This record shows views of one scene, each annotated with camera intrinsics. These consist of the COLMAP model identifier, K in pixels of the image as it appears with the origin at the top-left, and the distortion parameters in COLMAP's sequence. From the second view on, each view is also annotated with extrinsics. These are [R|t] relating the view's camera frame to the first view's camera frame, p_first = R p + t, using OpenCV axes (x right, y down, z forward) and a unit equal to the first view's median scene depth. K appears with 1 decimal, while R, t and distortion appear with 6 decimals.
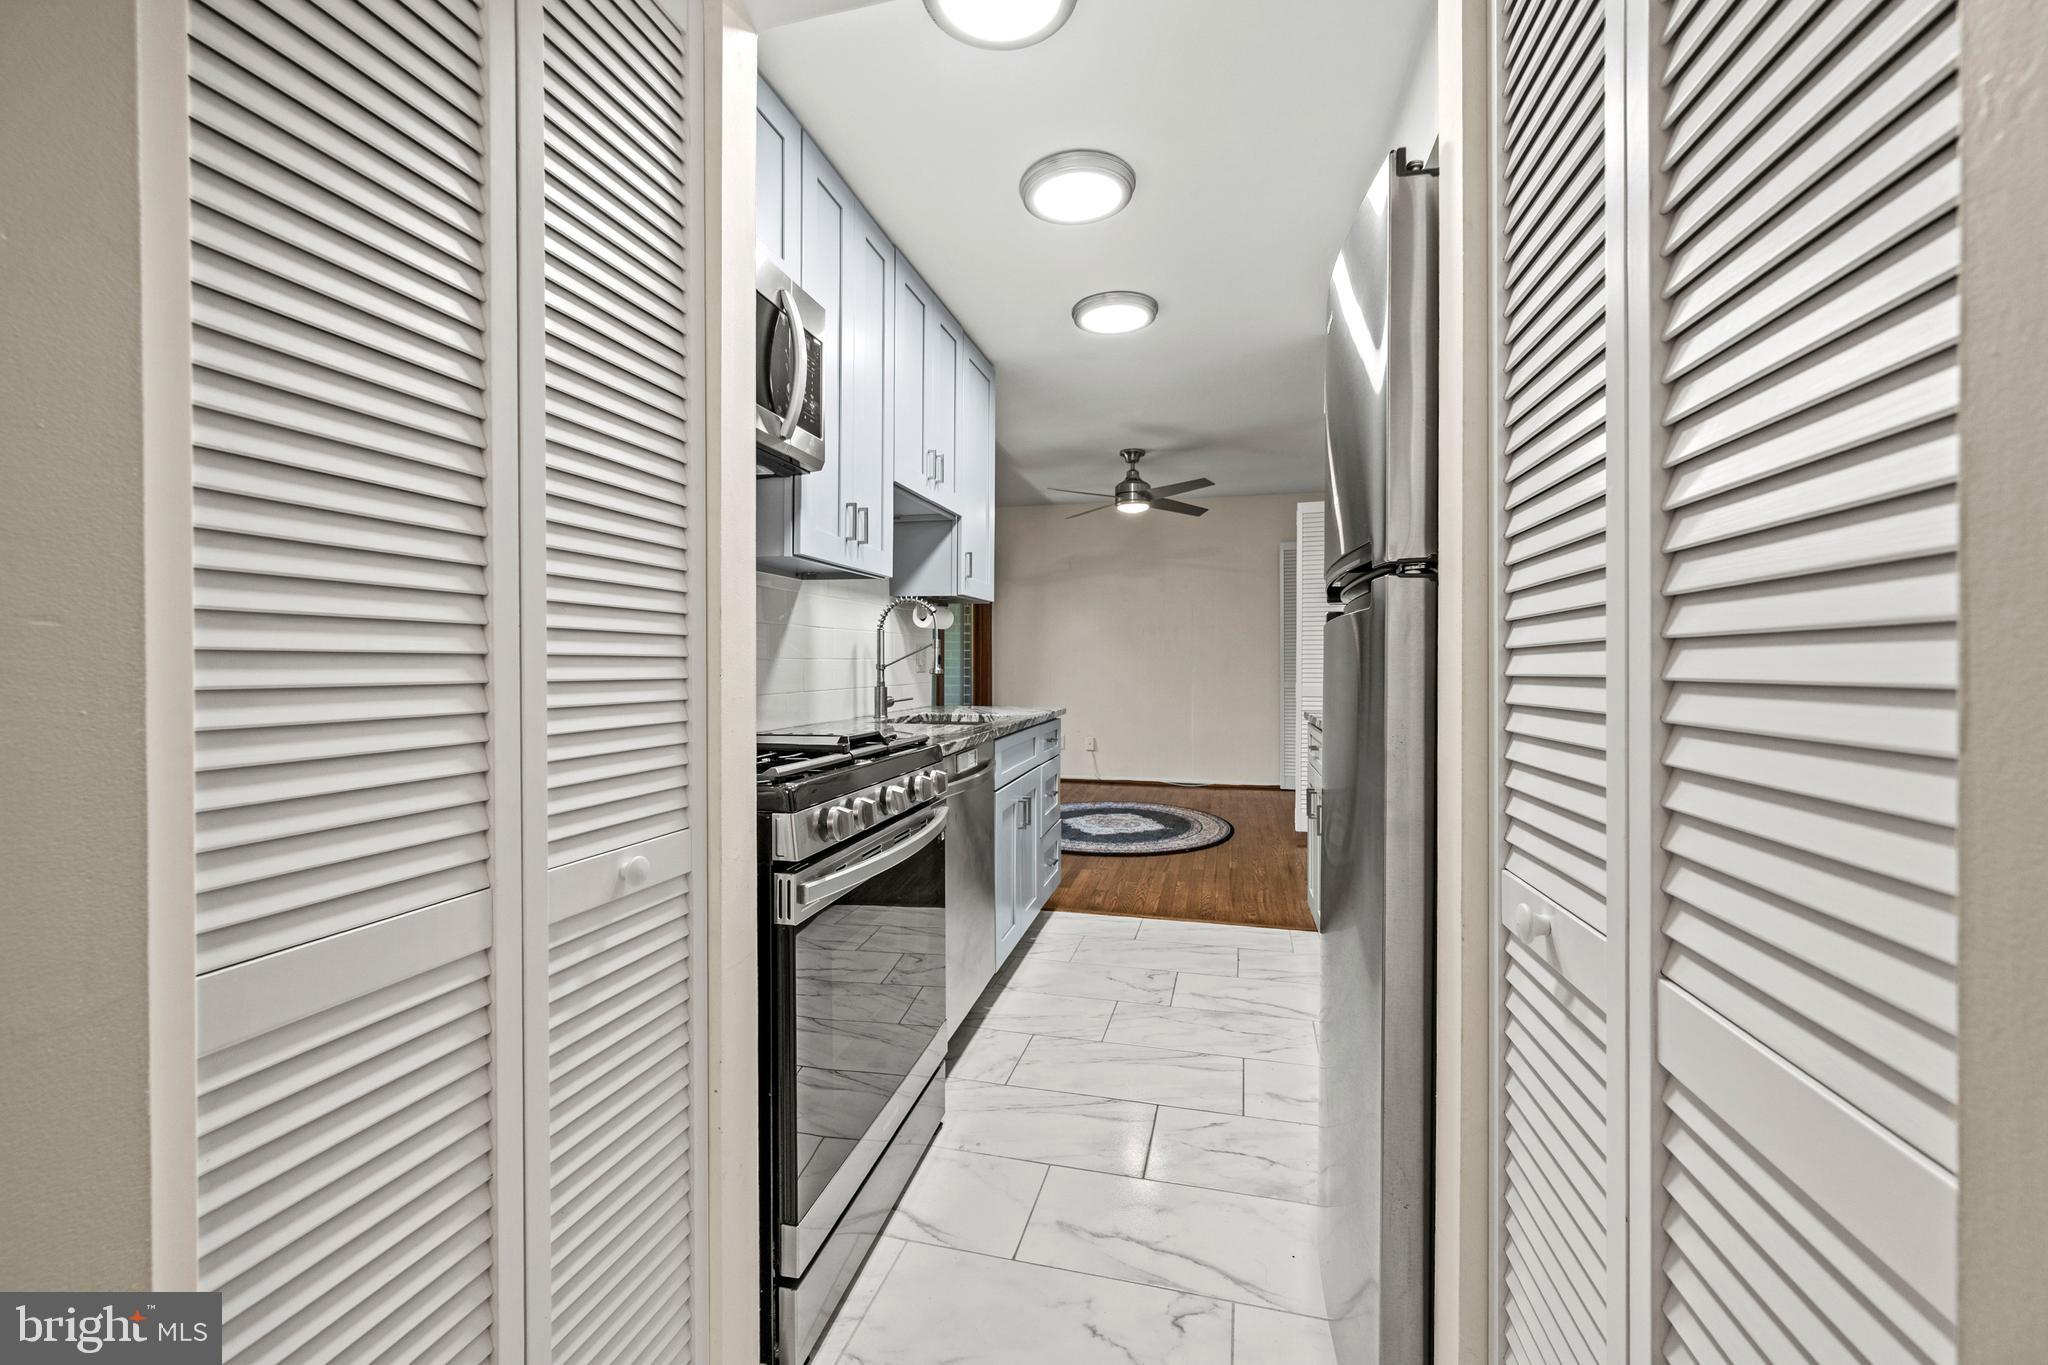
lens RADIAL K [[817.1, 0, 1021.9], [0, 817.1, 670.0], [0, 0, 1]] dist [-0.005155, 0.002063]
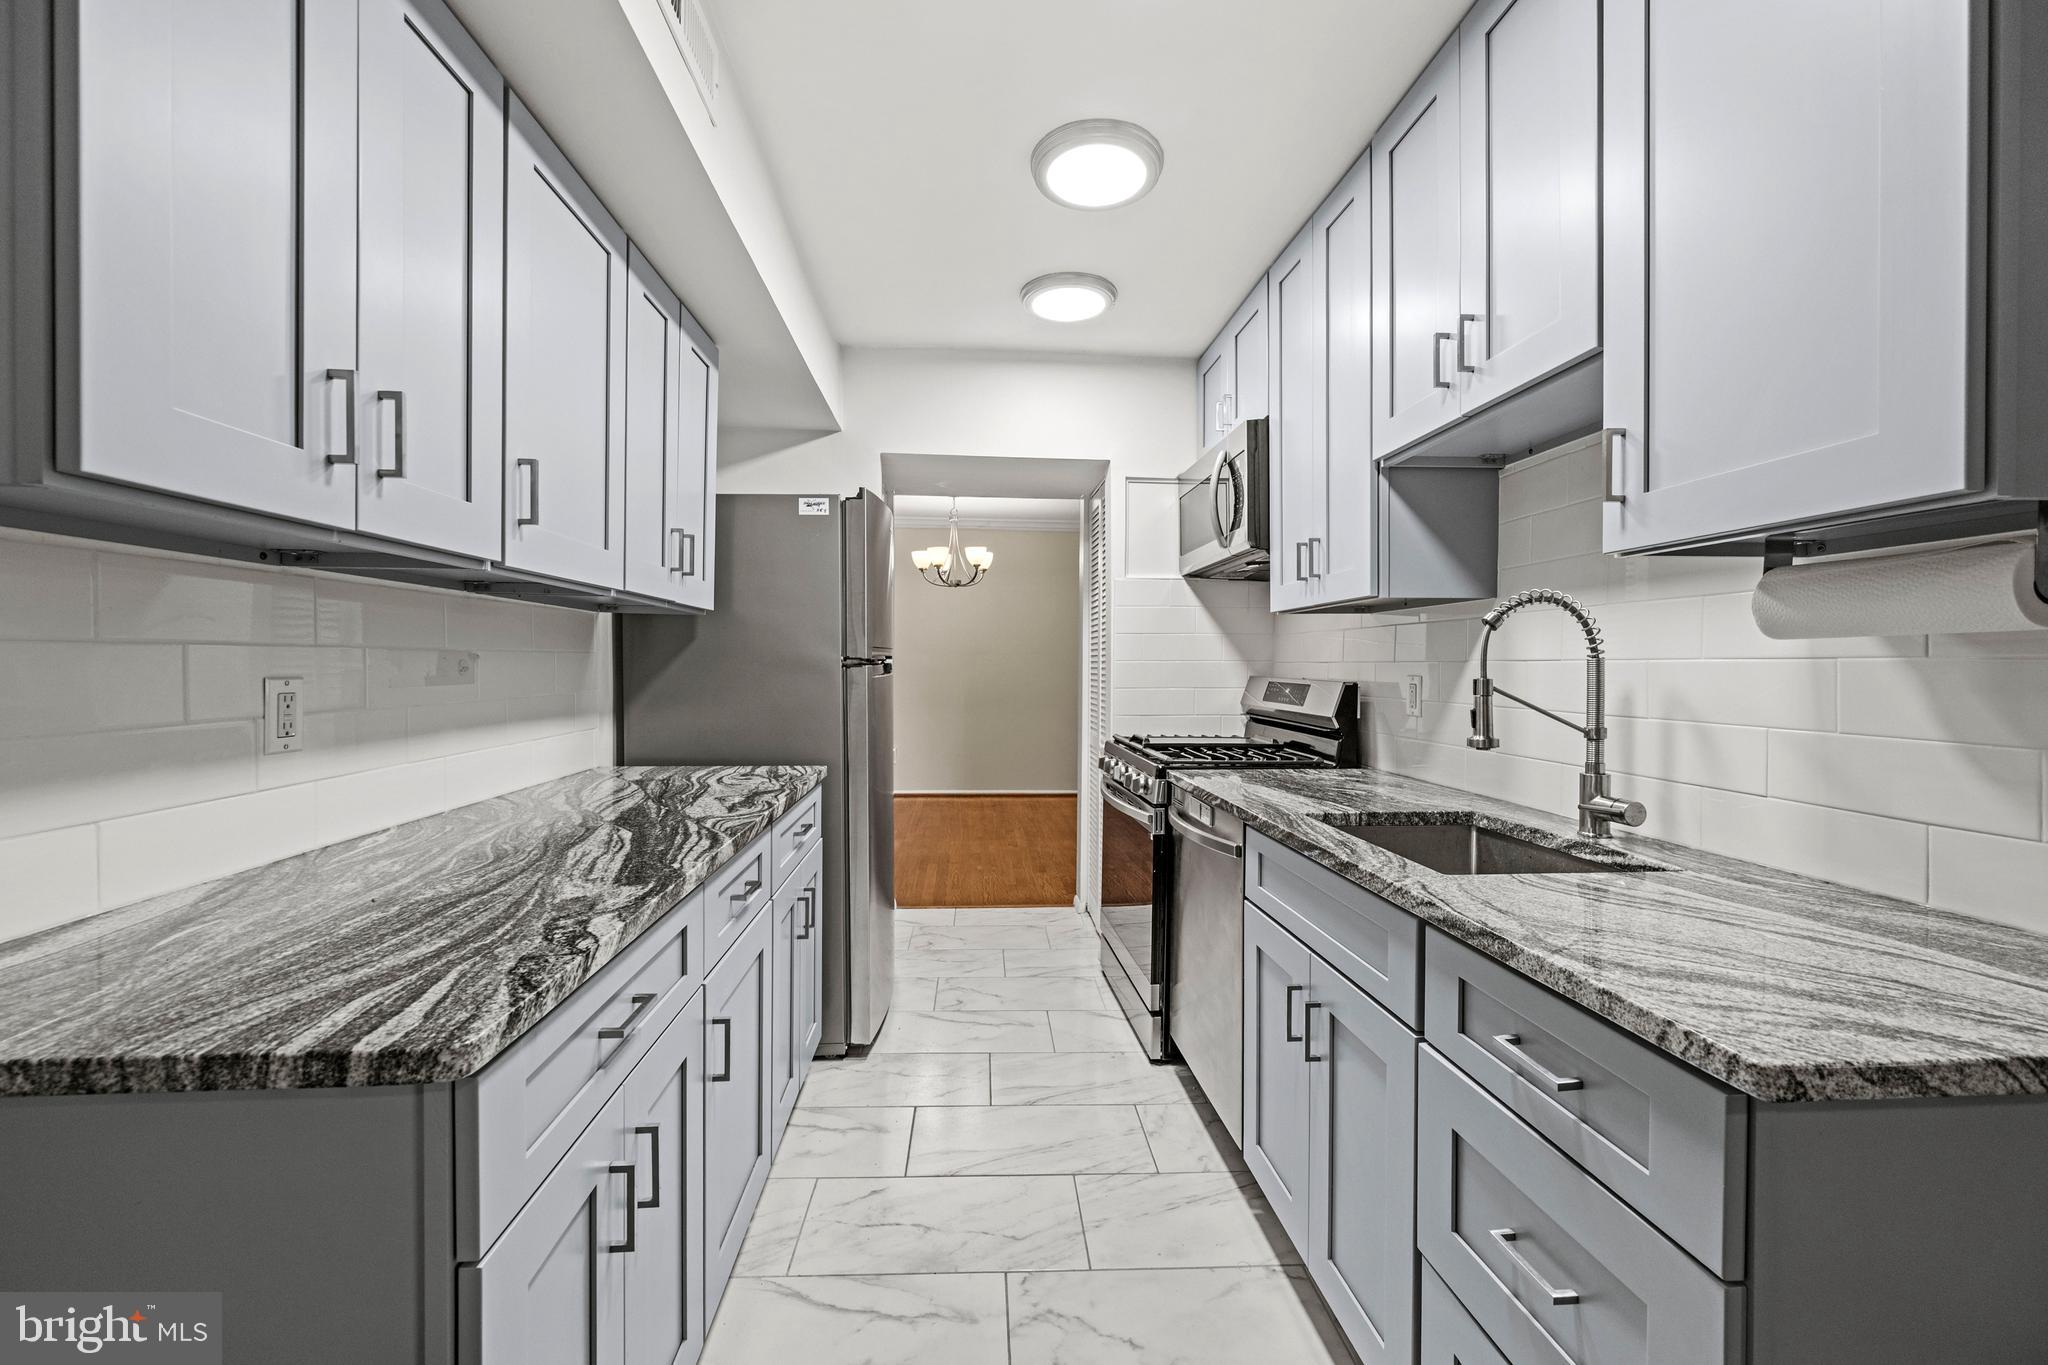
lens RADIAL K [[817.1, 0, 1022.2], [0, 817.1, 672.6], [0, 0, 1]] dist [-0.005155, 0.002063]
pose [[-0.950708, -0.001880, -0.310083, 0.284499], [-0.006944, 0.999860, 0.015228, -0.041089], [0.310011, 0.016630, -0.950588, 1.242698]]
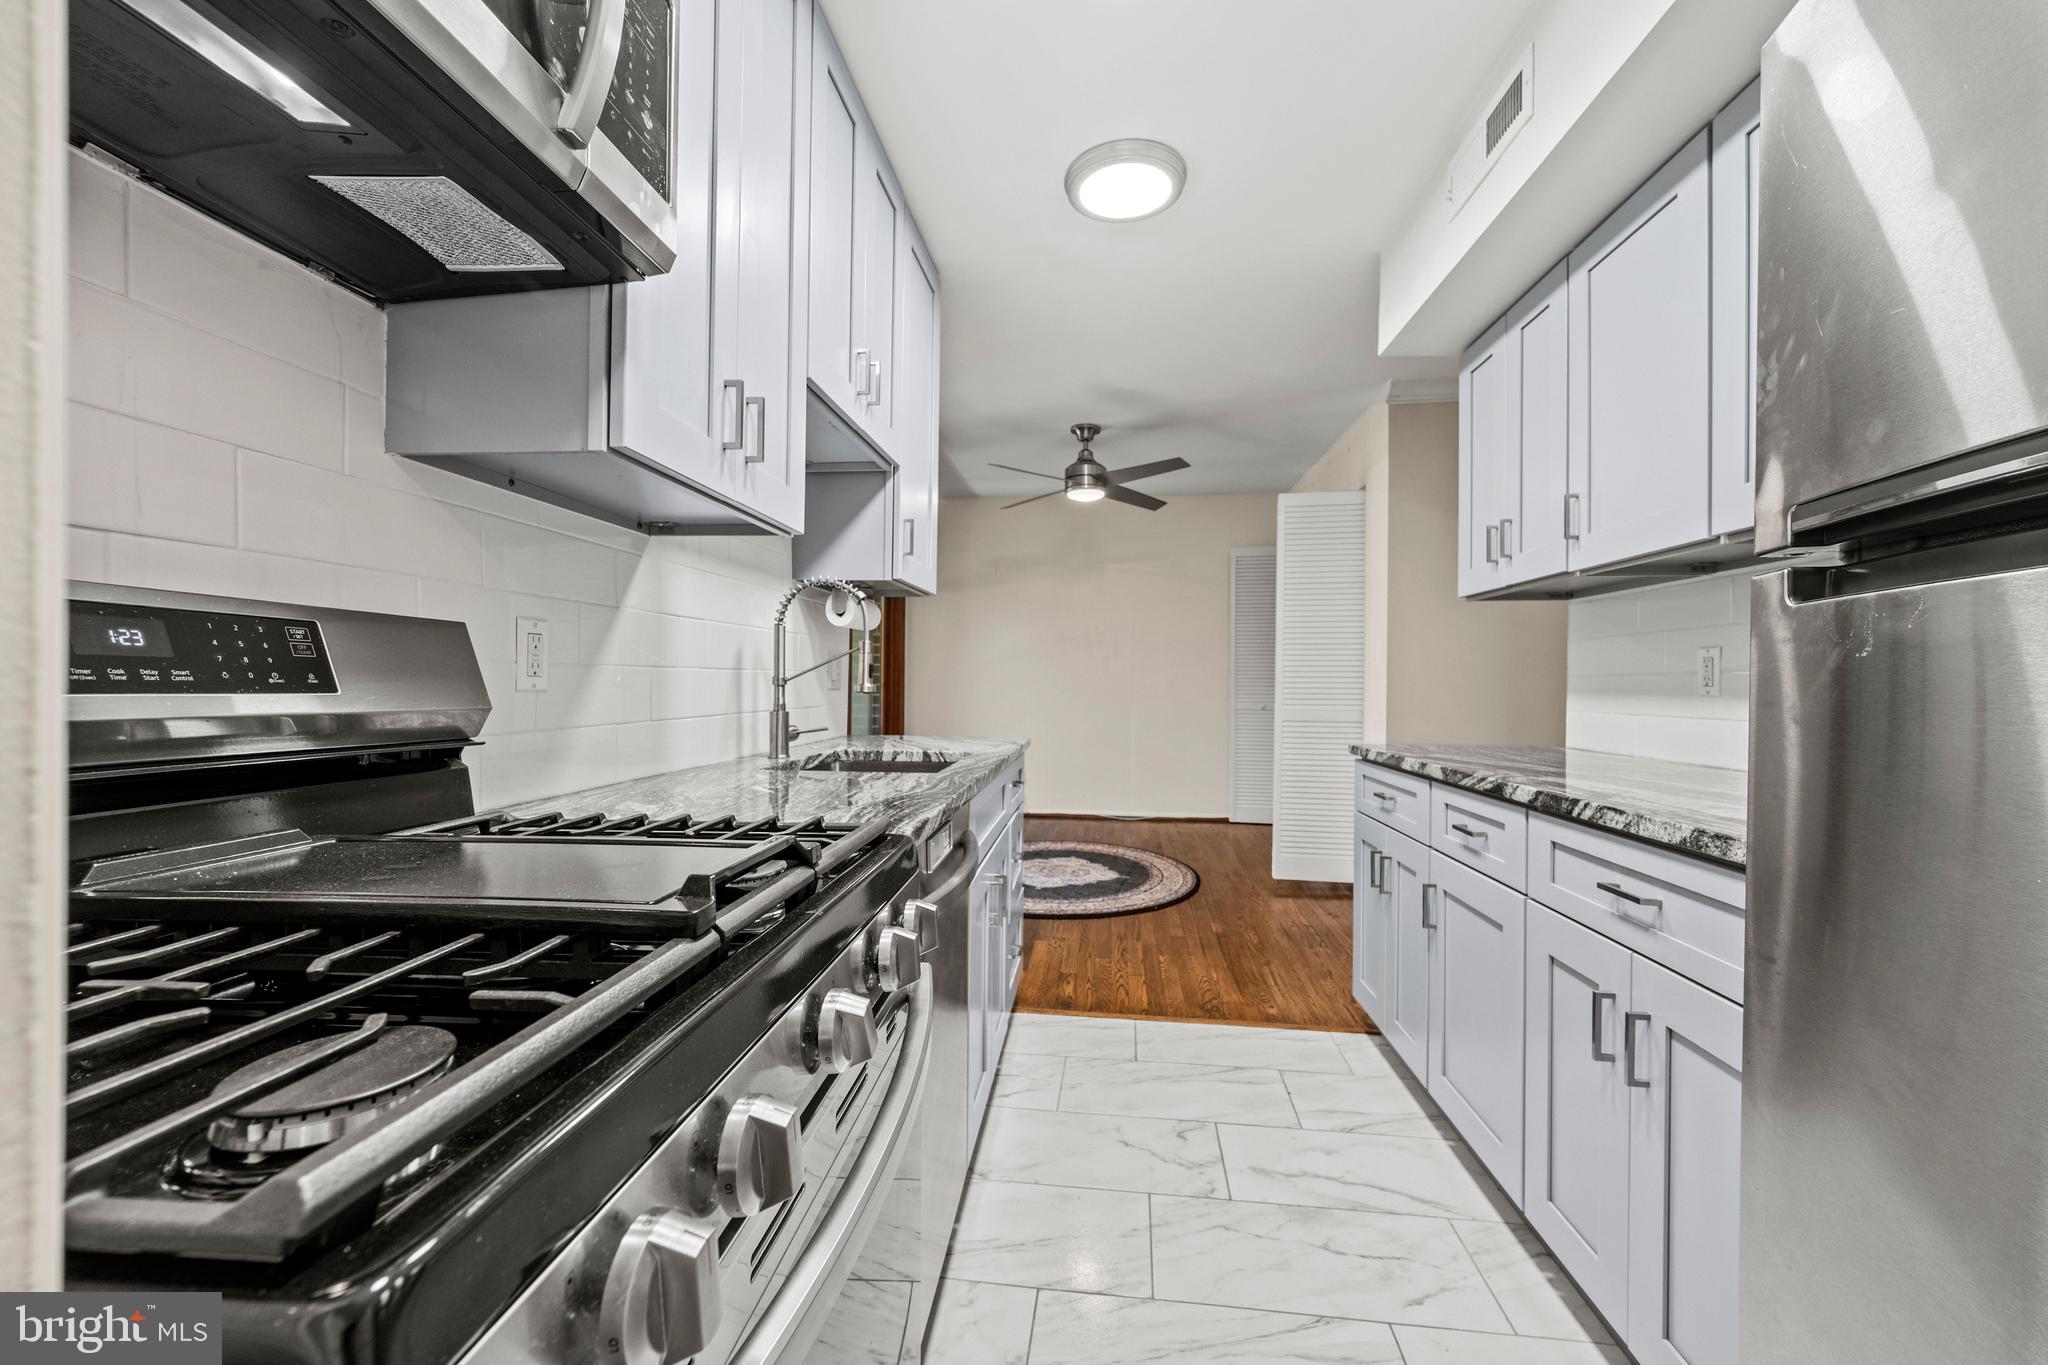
lens RADIAL K [[817.1, 0, 1018.1], [0, 817.1, 683.2], [0, 0, 1]] dist [-0.005155, 0.002063]
pose [[0.992180, 0.007818, 0.124572, -0.057168], [-0.007095, 0.999955, -0.006248, 0.000522], [-0.124615, 0.005315, 0.992191, 0.287638]]
